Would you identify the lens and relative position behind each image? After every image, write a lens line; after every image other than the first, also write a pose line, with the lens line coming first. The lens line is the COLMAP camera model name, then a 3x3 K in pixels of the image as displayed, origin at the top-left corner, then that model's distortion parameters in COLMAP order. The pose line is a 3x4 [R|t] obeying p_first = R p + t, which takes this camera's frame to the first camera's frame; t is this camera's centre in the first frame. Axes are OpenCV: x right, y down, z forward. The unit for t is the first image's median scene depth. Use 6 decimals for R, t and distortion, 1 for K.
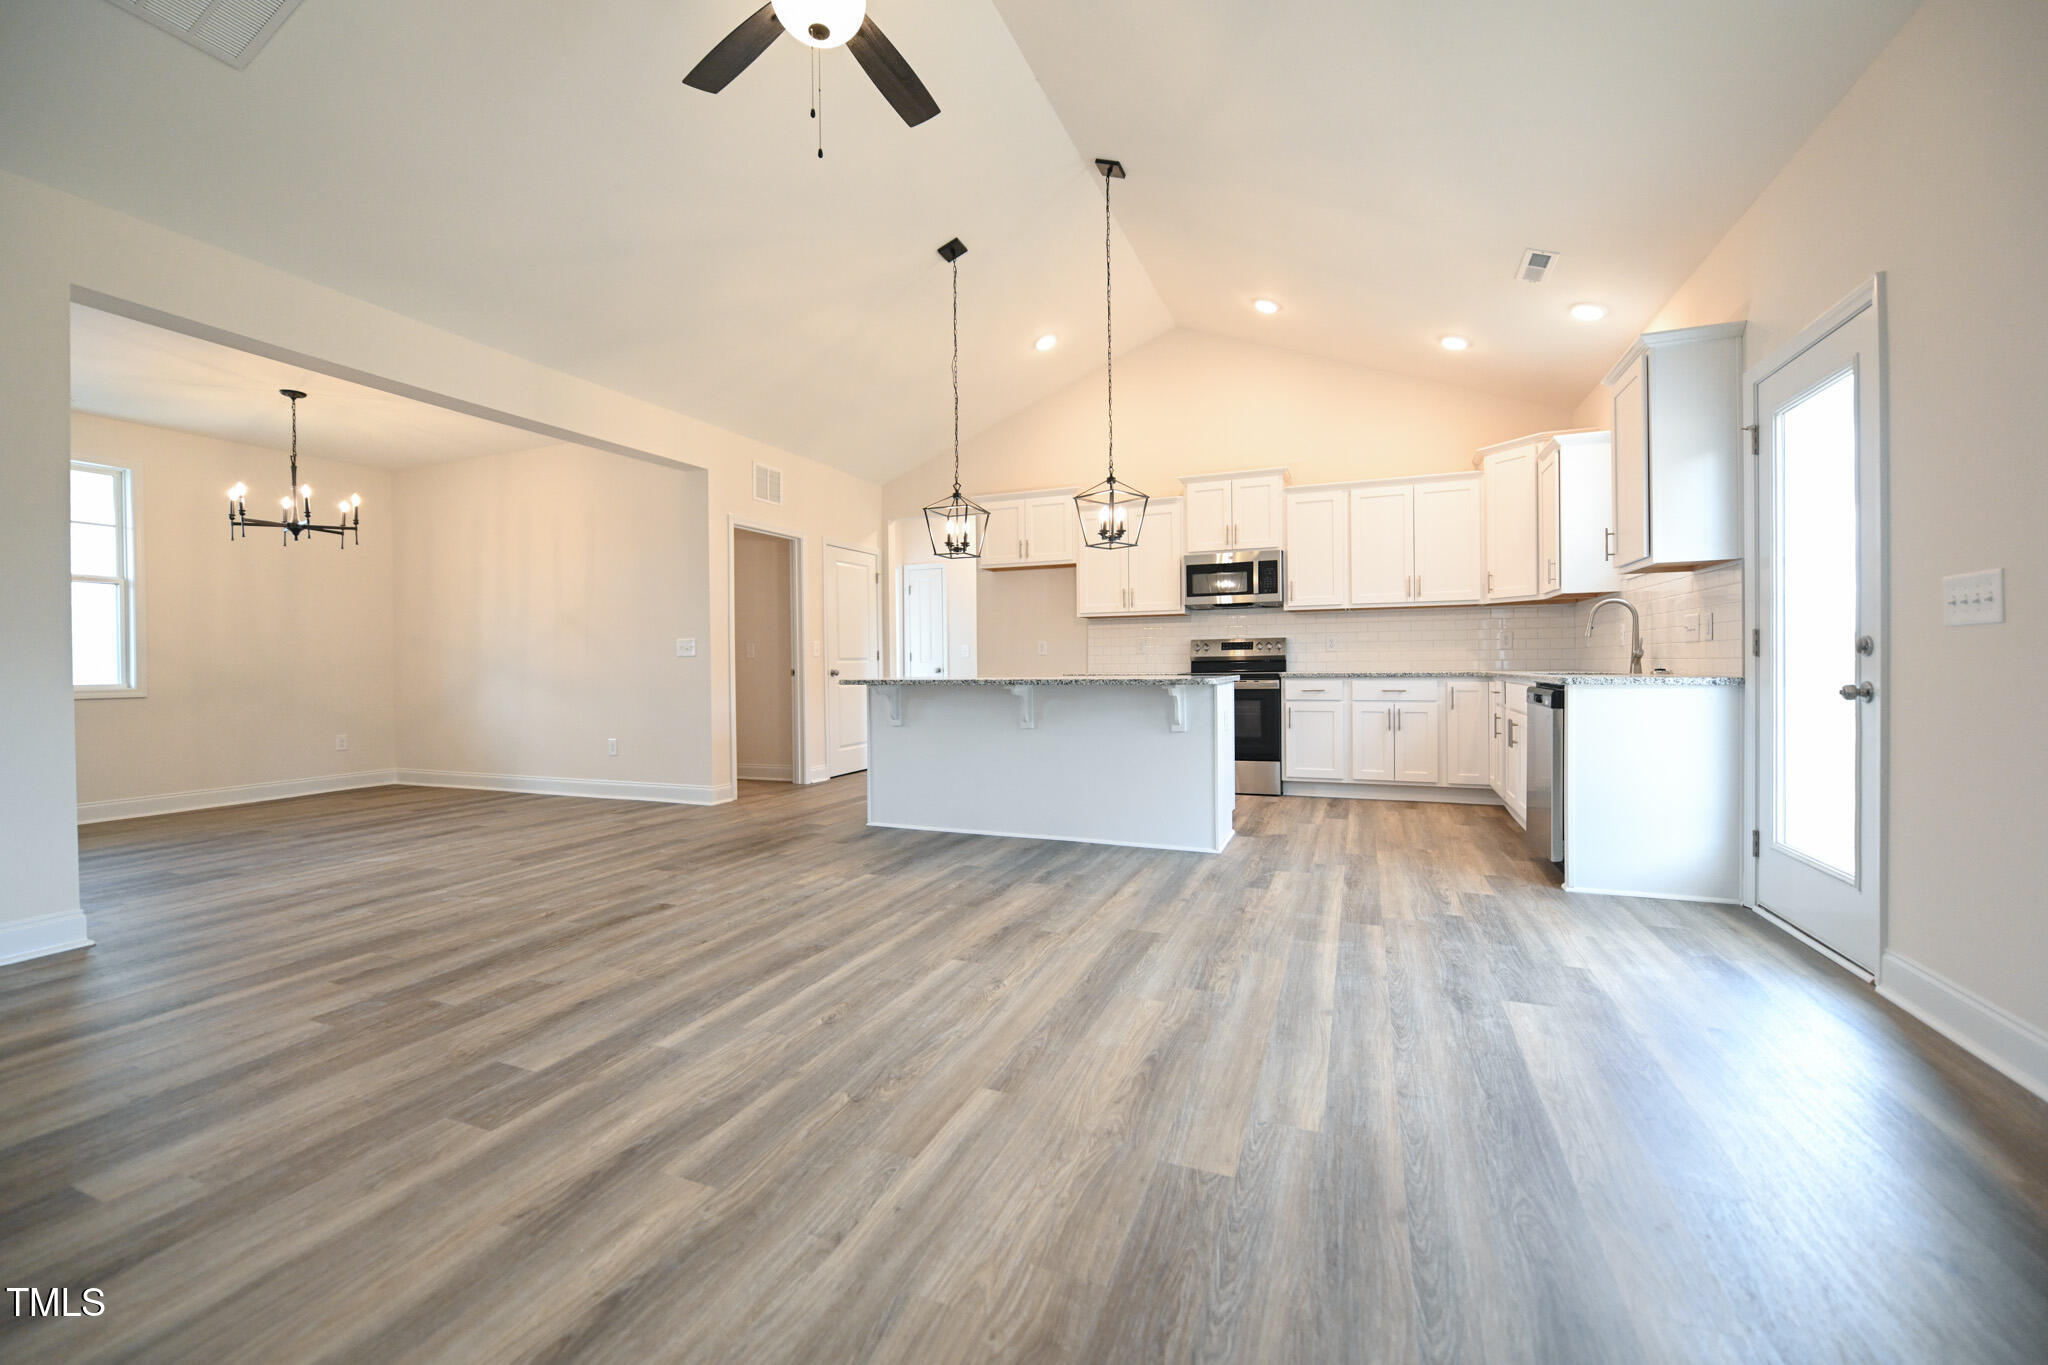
lens RADIAL K [[828.7, 0, 1025.6], [0, 828.7, 673.1], [0, 0, 1]] dist [-0.011215, -0.000315]
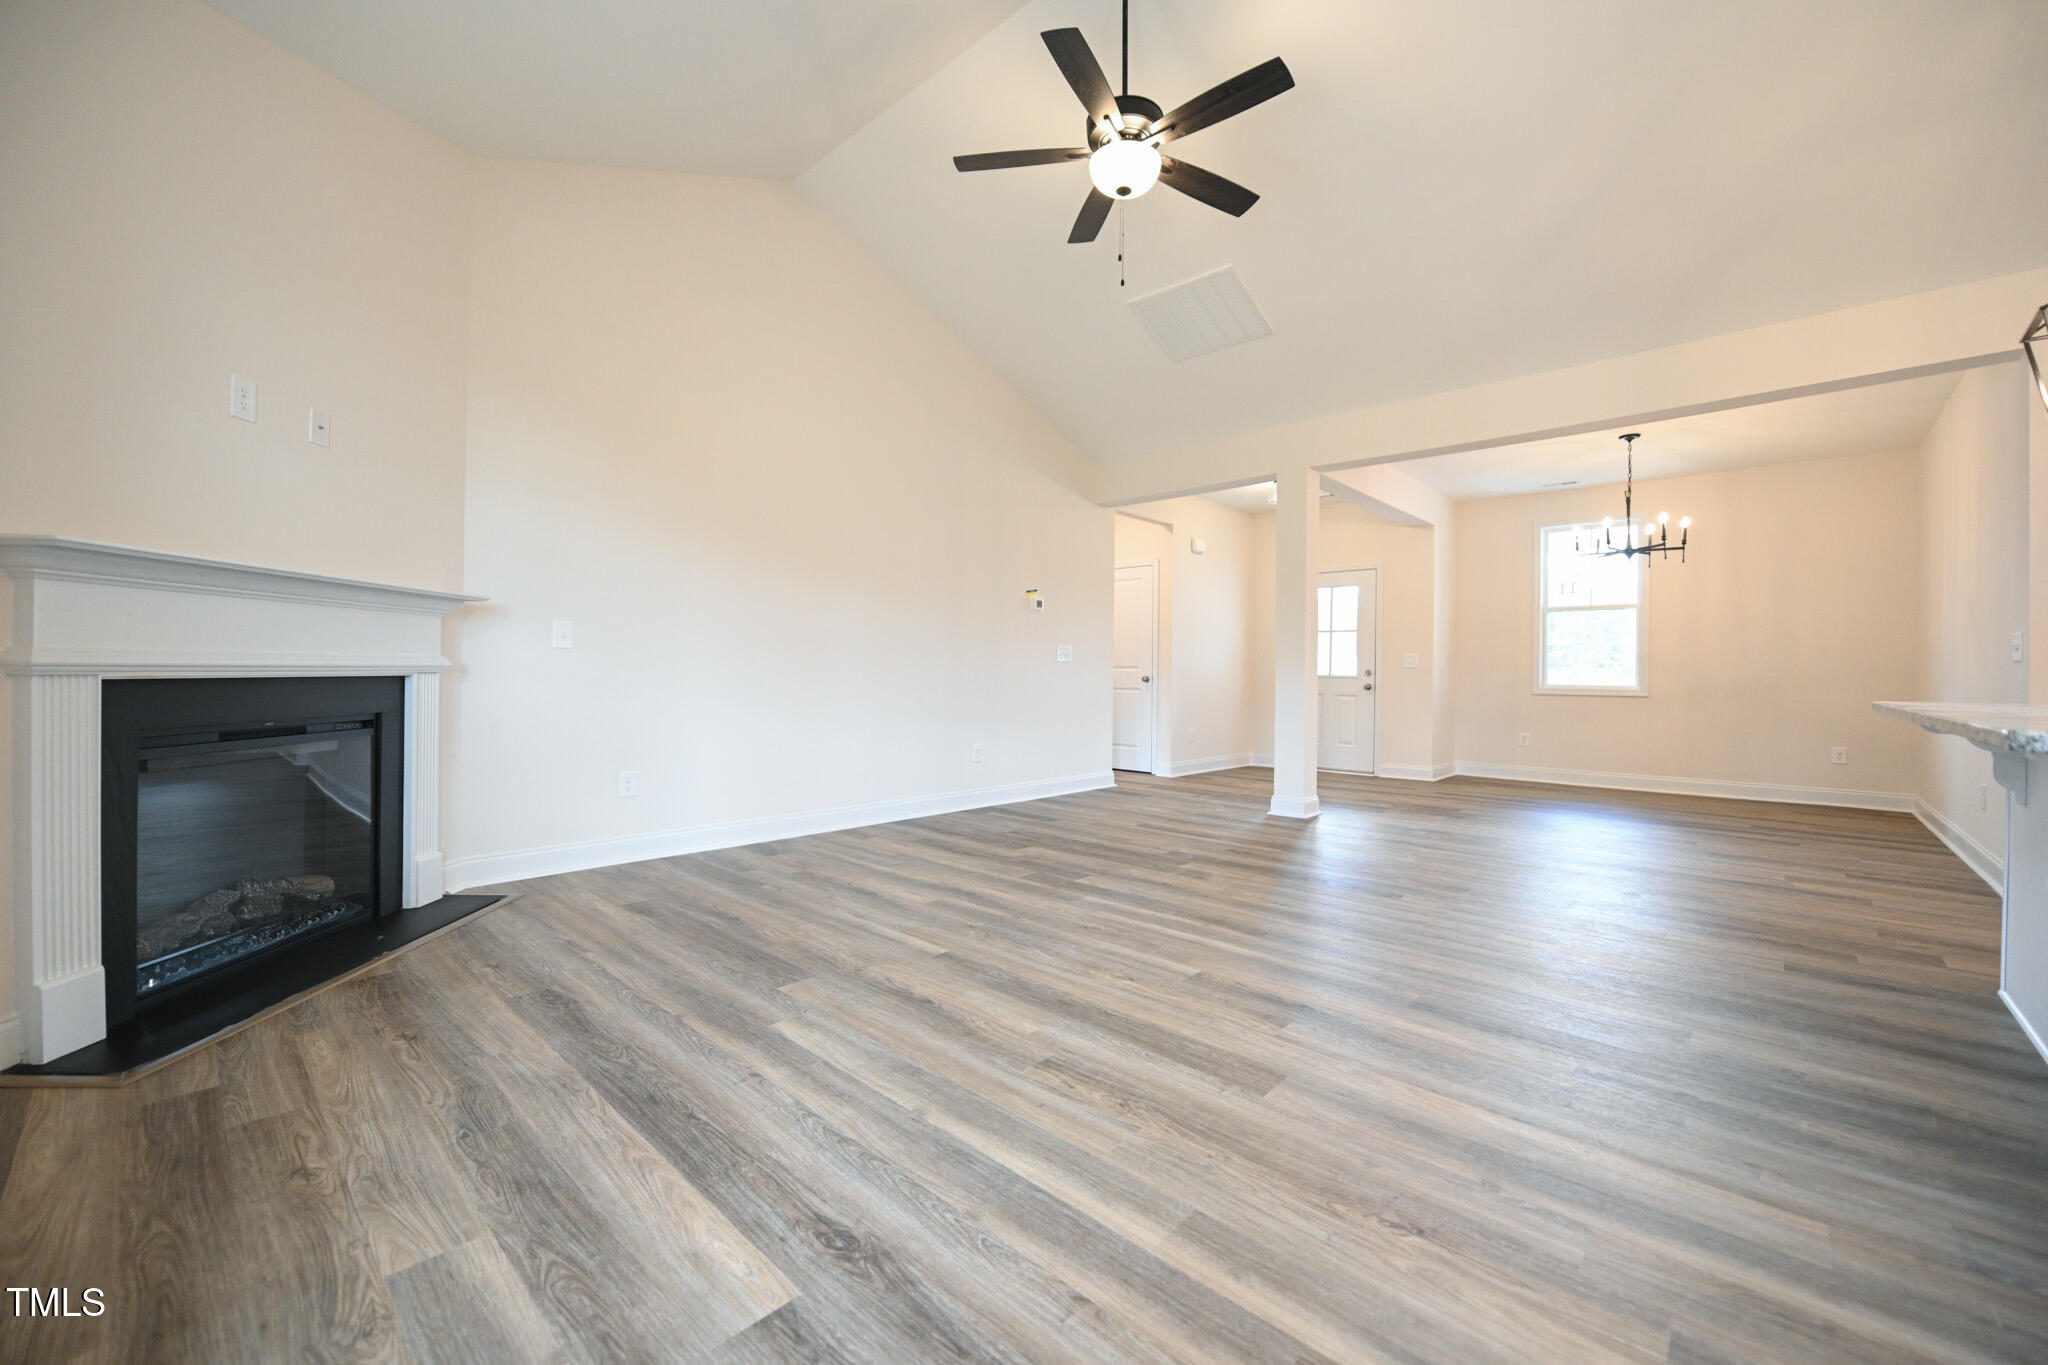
lens RADIAL K [[810.8, 0, 1023.6], [0, 810.8, 668.0], [0, 0, 1]] dist [-0.008264, -0.000861]
pose [[-0.358769, 0.001210, -0.933426, 0.893104], [-0.016222, 0.999840, 0.007531, -0.016493], [0.933285, 0.017844, -0.358692, 1.157022]]
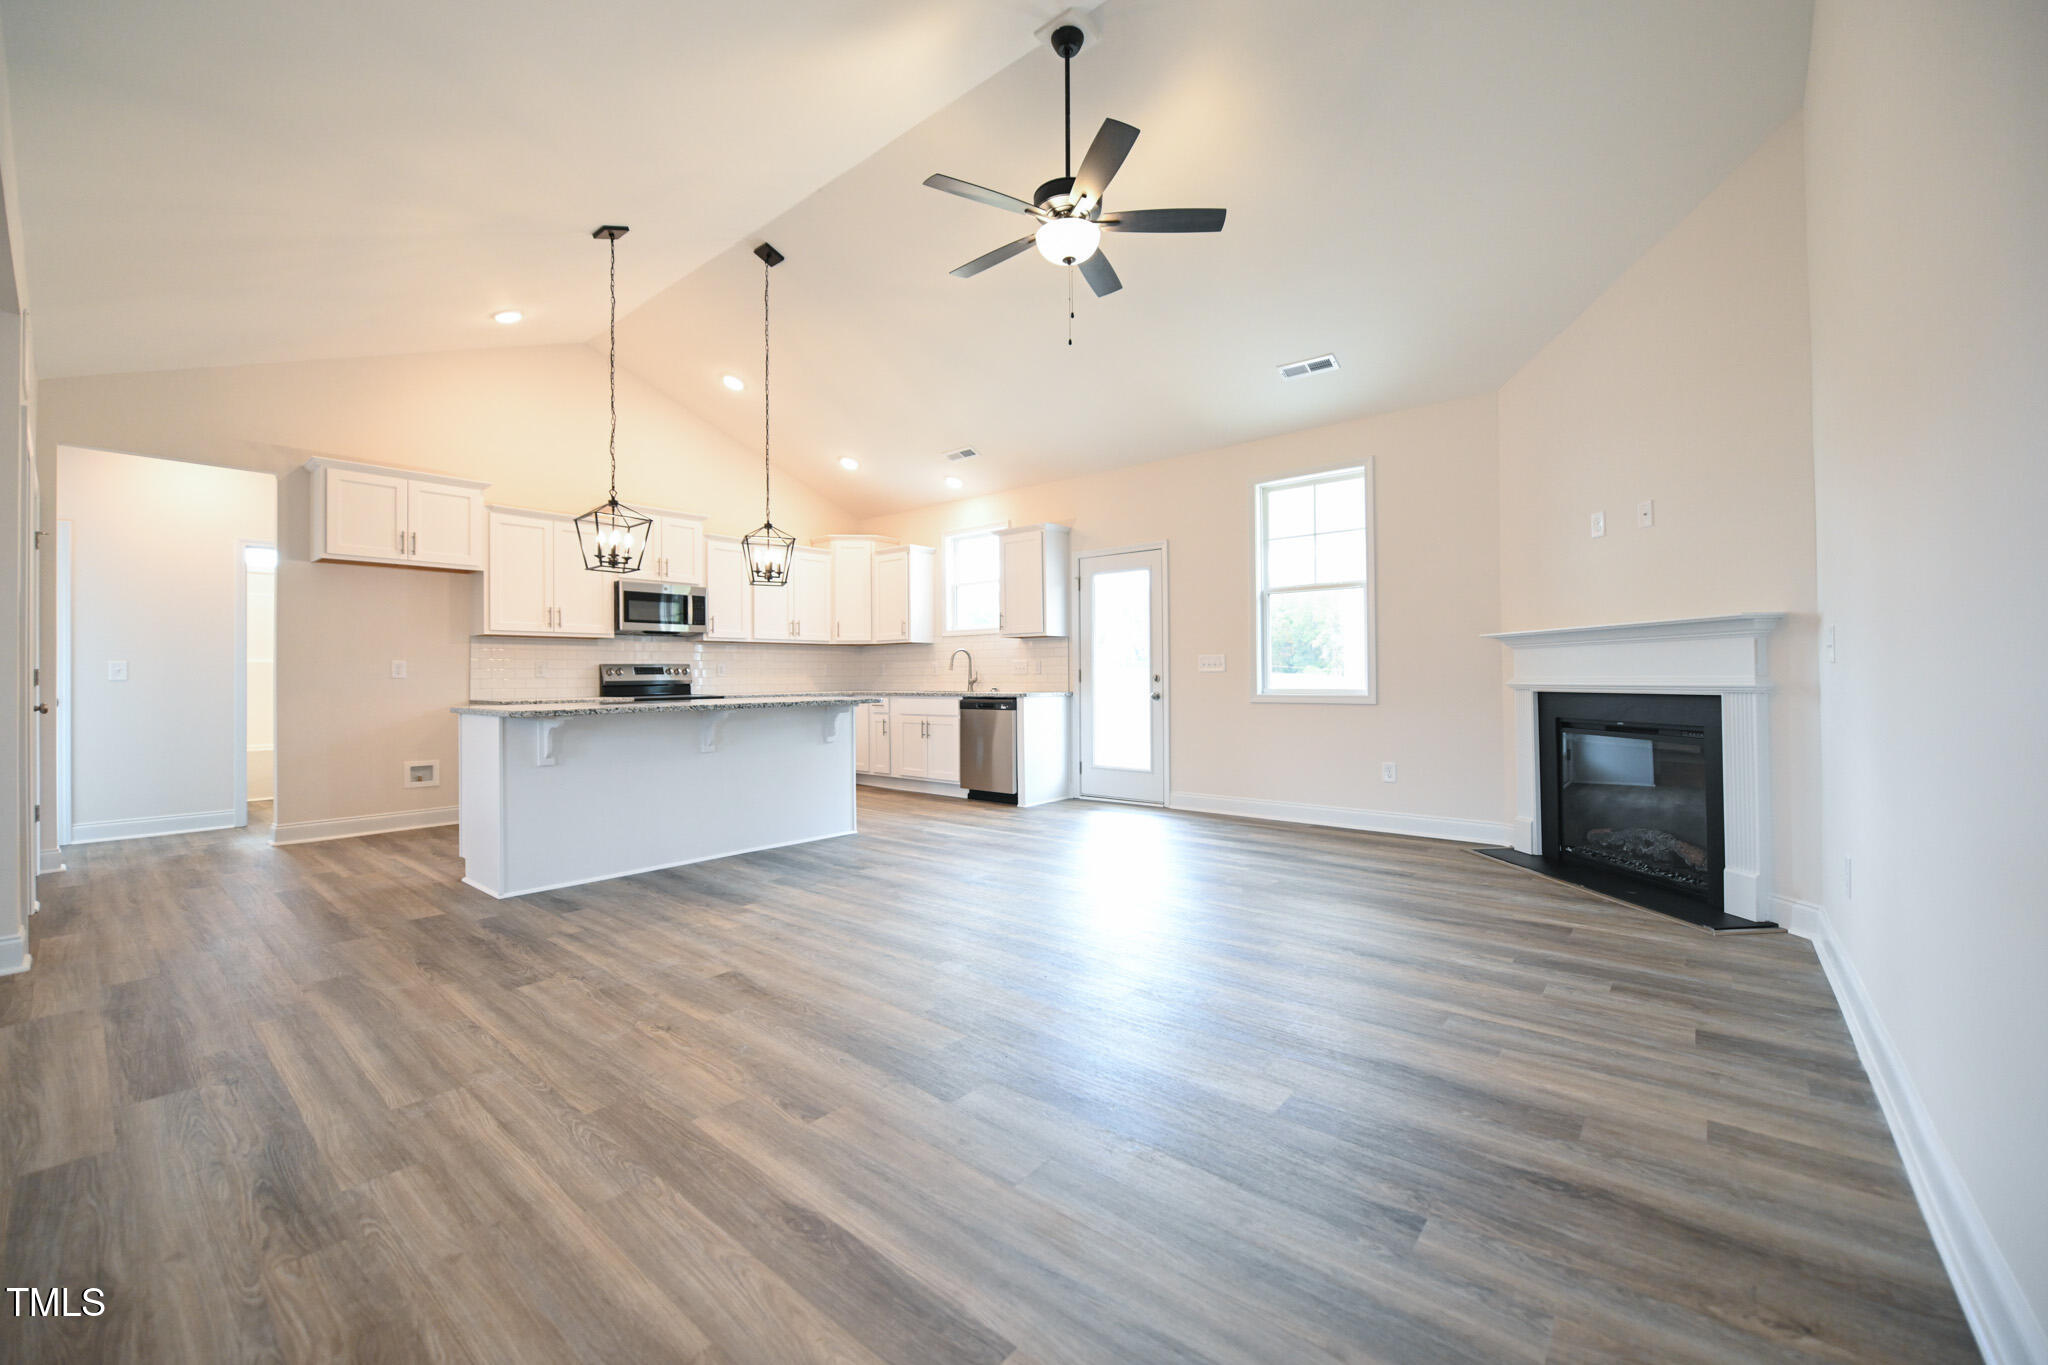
lens RADIAL K [[810.8, 0, 1023.6], [0, 810.8, 668.0], [0, 0, 1]] dist [-0.008264, -0.000861]
pose [[0.307987, 0.015420, 0.951266, -1.433578], [0.016223, 0.999638, -0.021456, -0.015414], [-0.951252, 0.022041, 0.307626, 0.558086]]
